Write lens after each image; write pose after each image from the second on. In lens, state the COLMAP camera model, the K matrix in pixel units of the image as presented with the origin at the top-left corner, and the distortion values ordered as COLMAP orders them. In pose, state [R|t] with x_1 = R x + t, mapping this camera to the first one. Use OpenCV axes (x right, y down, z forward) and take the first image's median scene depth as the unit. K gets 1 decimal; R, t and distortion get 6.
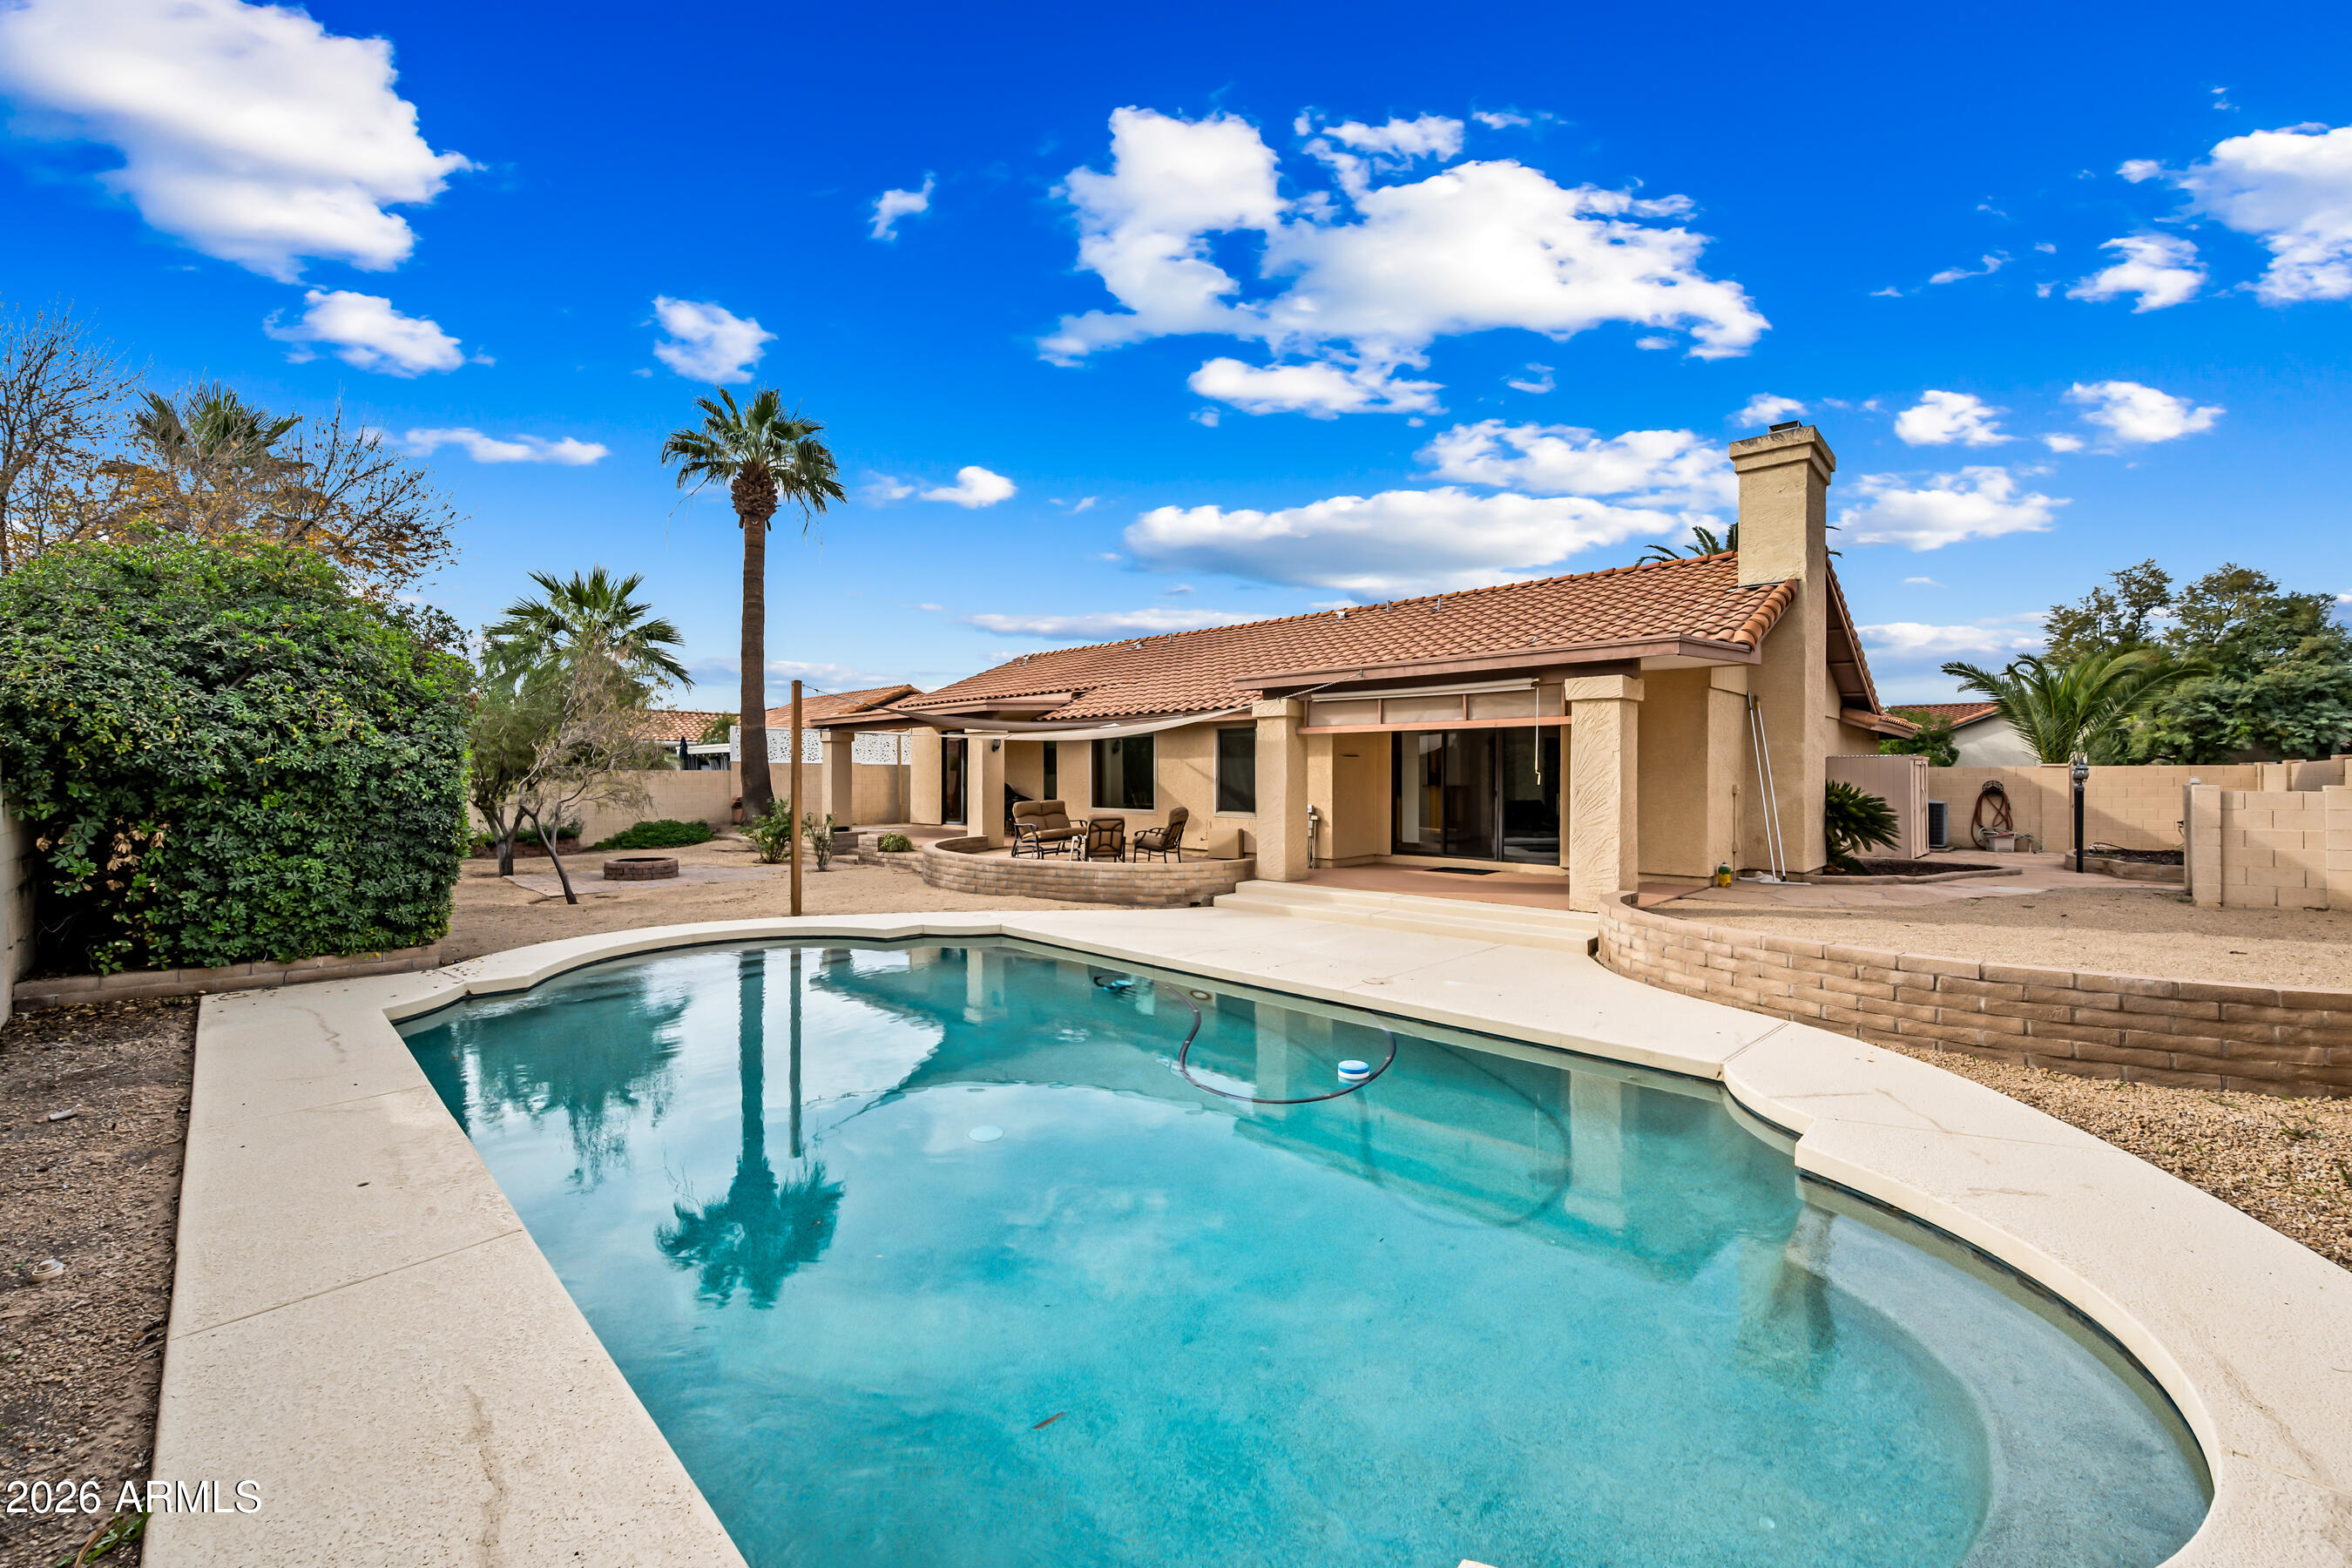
lens RADIAL K [[924.5, 0, 1198.1], [0, 924.5, 776.0], [0, 0, 1]] dist [0.001966, -0.000024]
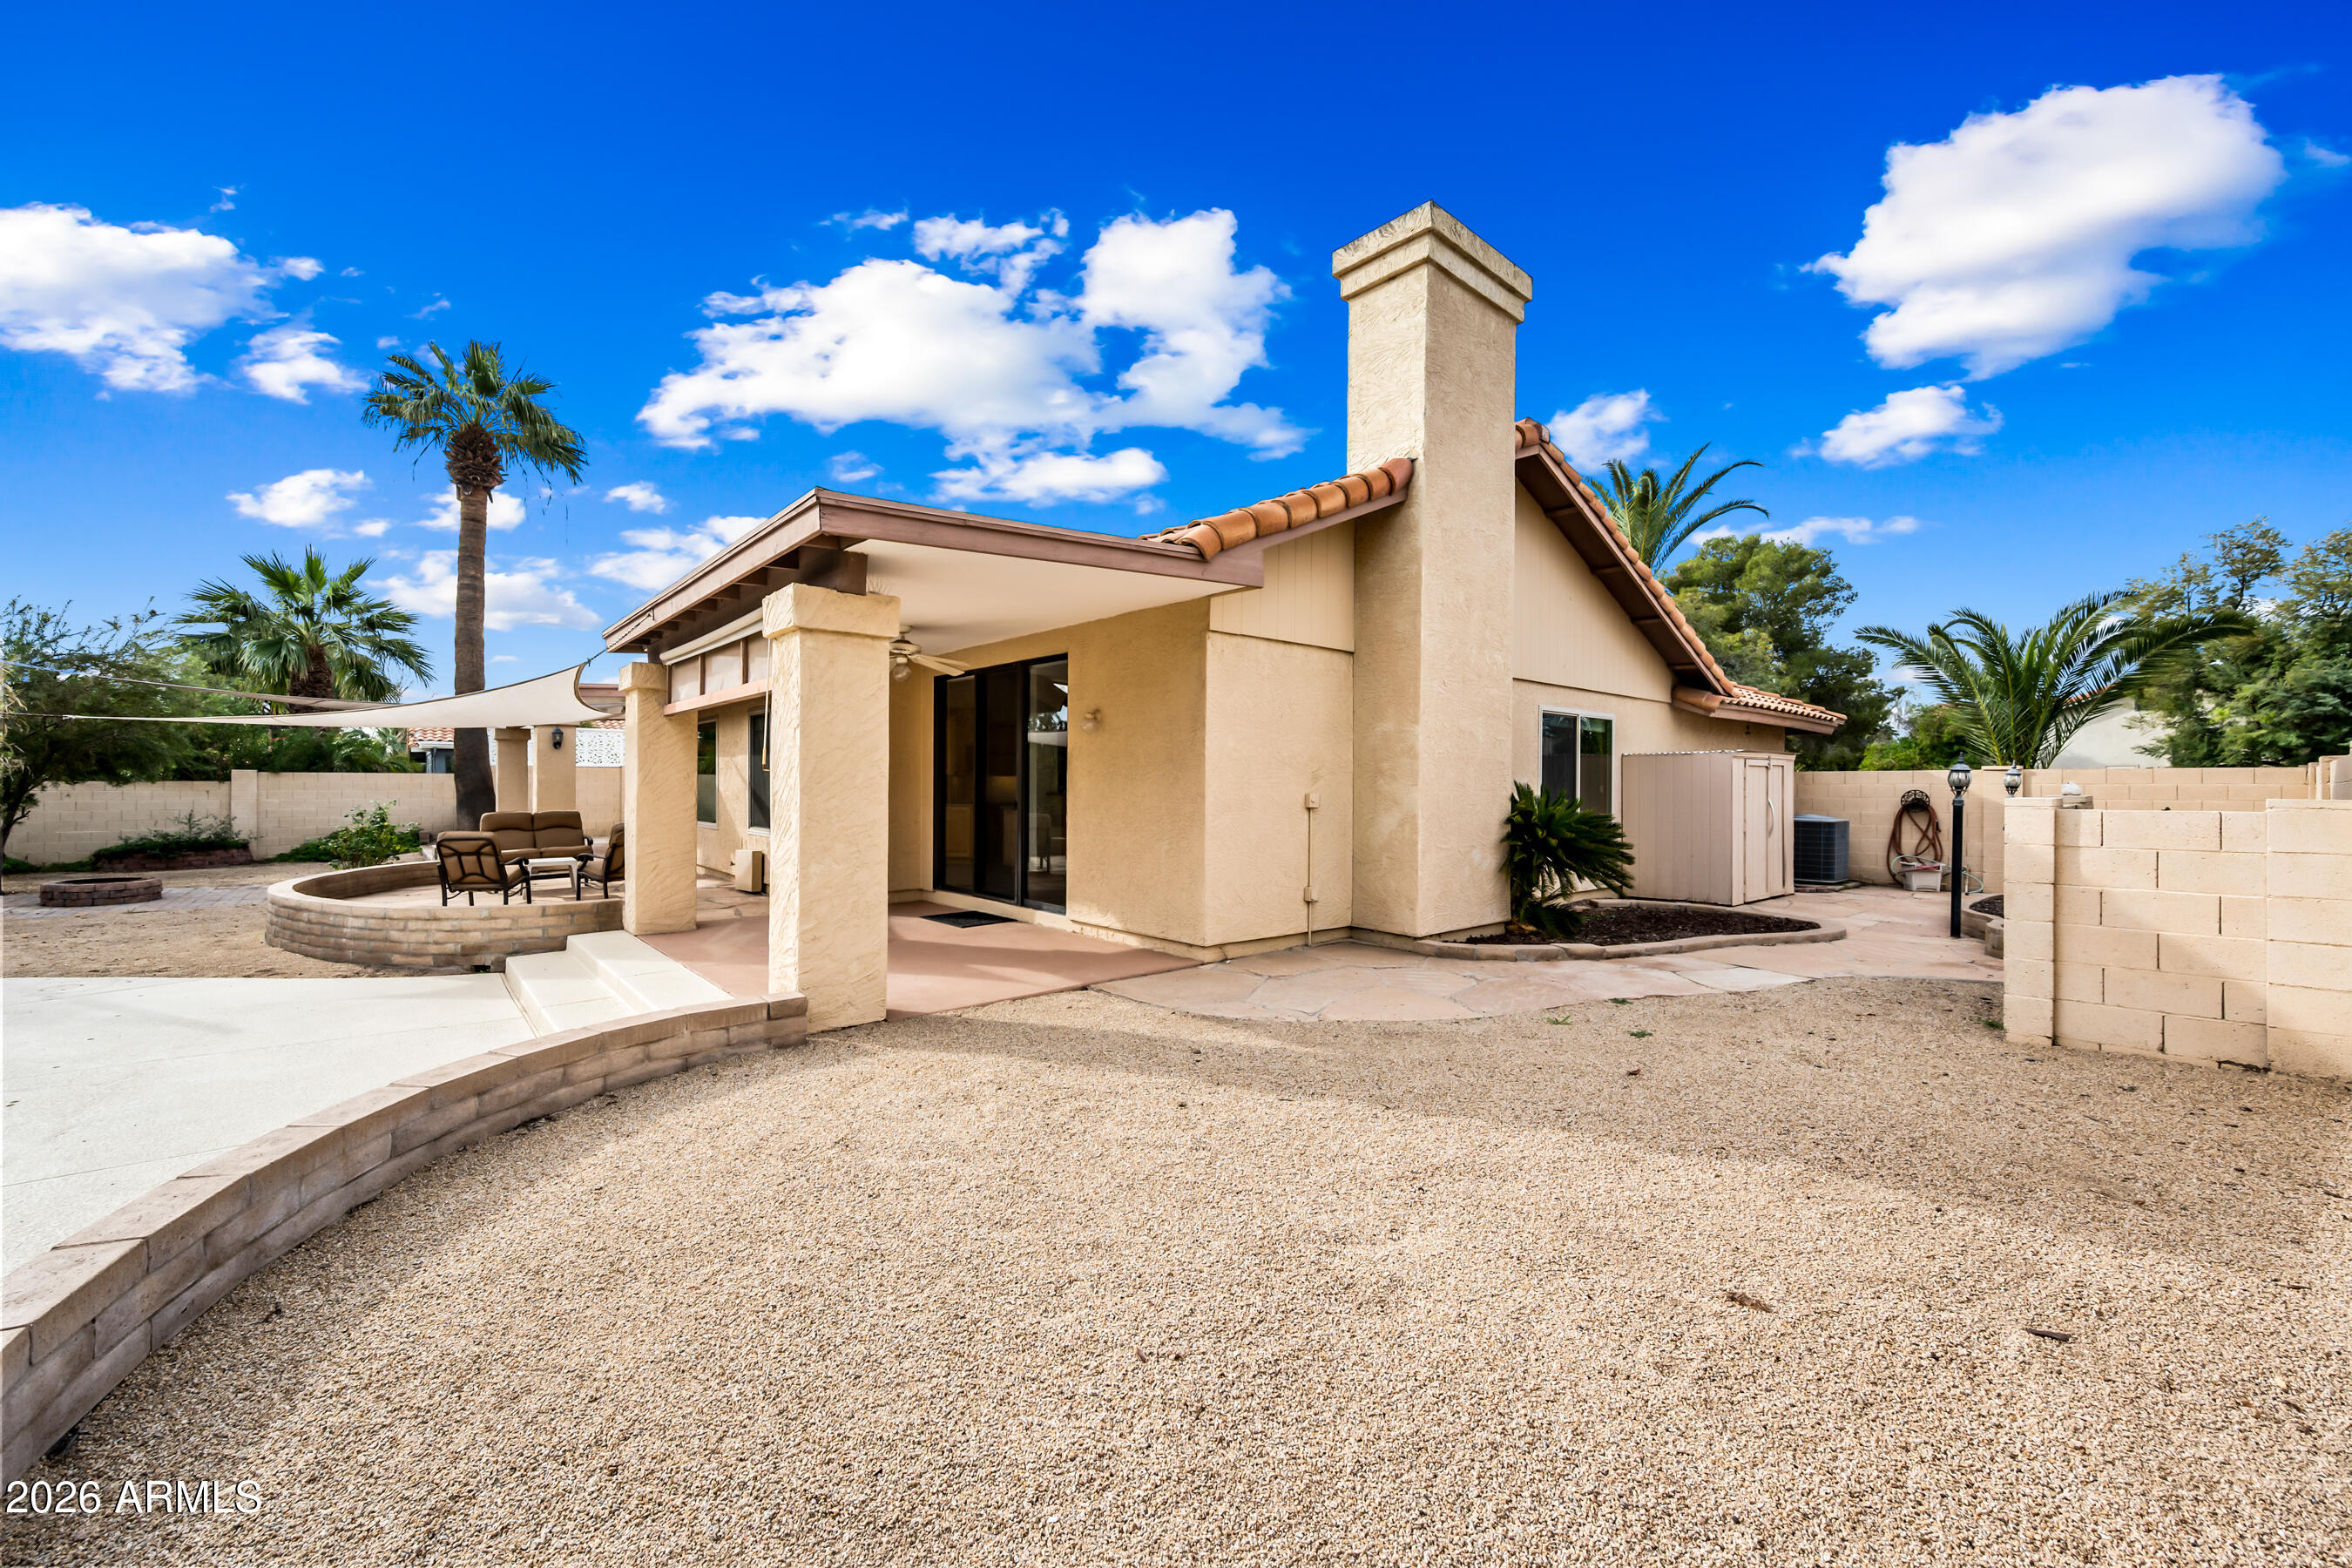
lens RADIAL K [[924.5, 0, 1153.6], [0, 924.5, 794.0], [0, 0, 1]] dist [0.001966, -0.000024]
pose [[0.995429, 0.003835, -0.095425, 0.350970], [-0.002834, 0.999940, 0.010626, 0.002294], [0.095460, -0.010307, 0.995380, 0.242988]]
